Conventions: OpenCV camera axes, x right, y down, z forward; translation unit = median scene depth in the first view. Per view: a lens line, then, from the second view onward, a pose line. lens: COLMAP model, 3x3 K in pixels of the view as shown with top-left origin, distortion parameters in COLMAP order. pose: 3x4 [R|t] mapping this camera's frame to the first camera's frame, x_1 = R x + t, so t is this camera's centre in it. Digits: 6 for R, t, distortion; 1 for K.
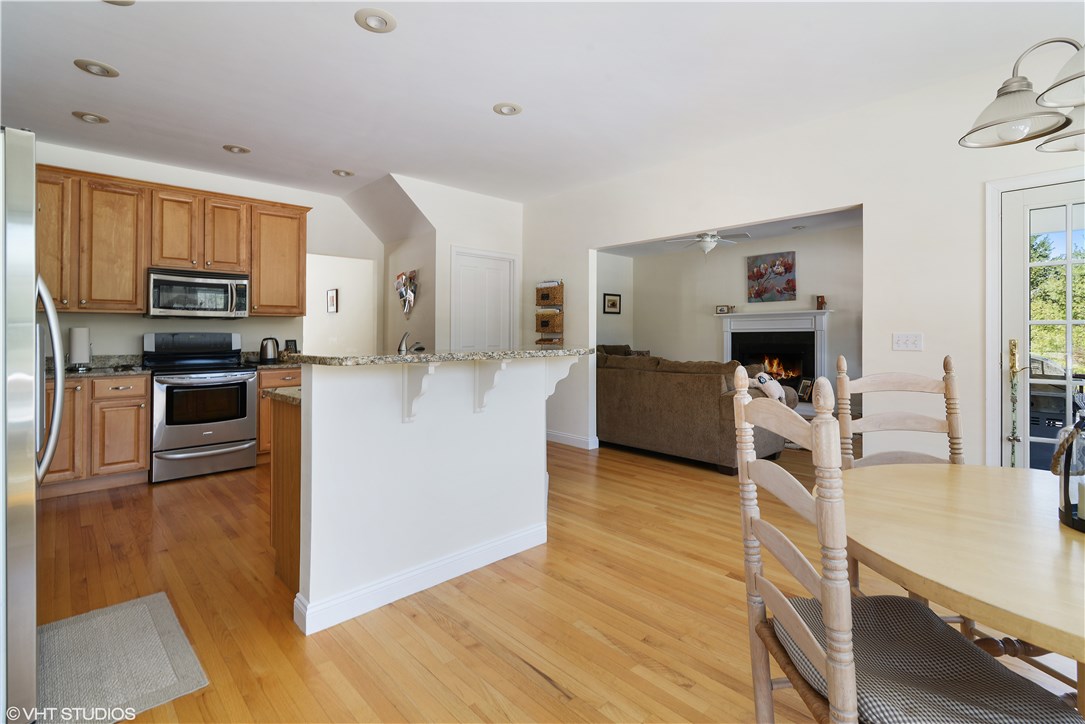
lens RADIAL K [[511.5, 0, 543.8], [0, 511.5, 334.4], [0, 0, 1]] dist [-0.000860, -0.000100]
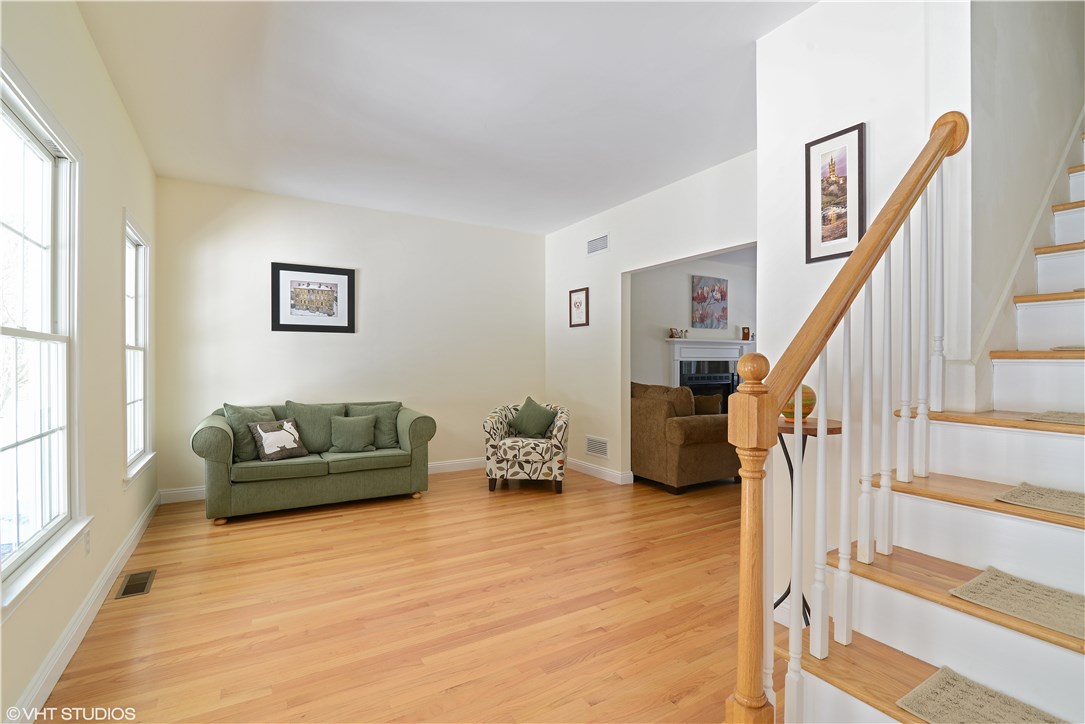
lens RADIAL K [[494.1, 0, 542.5], [0, 494.1, 362.0], [0, 0, 1]] dist [-0.001887, -0.000298]
pose [[0.210998, 0.002393, 0.977484, -0.500295], [-0.007941, 0.999968, -0.000734, -0.000160], [-0.977454, -0.007608, 0.211010, 1.114901]]
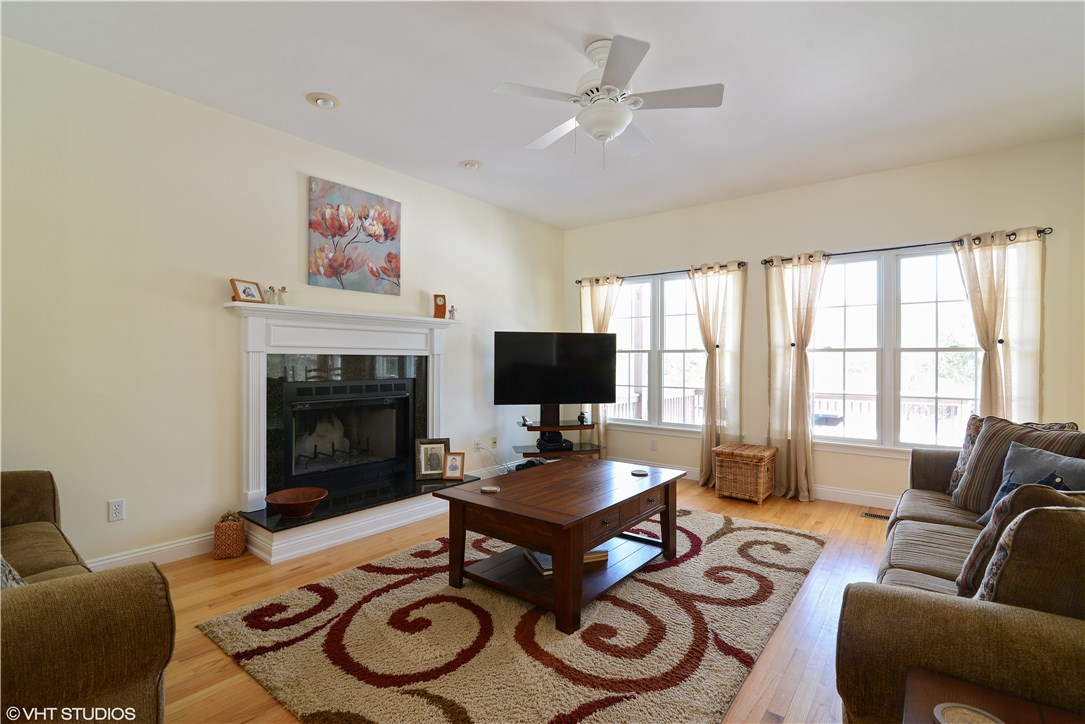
lens RADIAL K [[503.2, 0, 542.5], [0, 503.2, 362.0], [0, 0, 1]] dist [-0.012811, -0.000794]
pose [[-0.152233, 0.003340, 0.988339, -0.037589], [-0.005016, 0.999979, -0.004152, 0.002497], [-0.988332, -0.005590, -0.152213, 0.907555]]
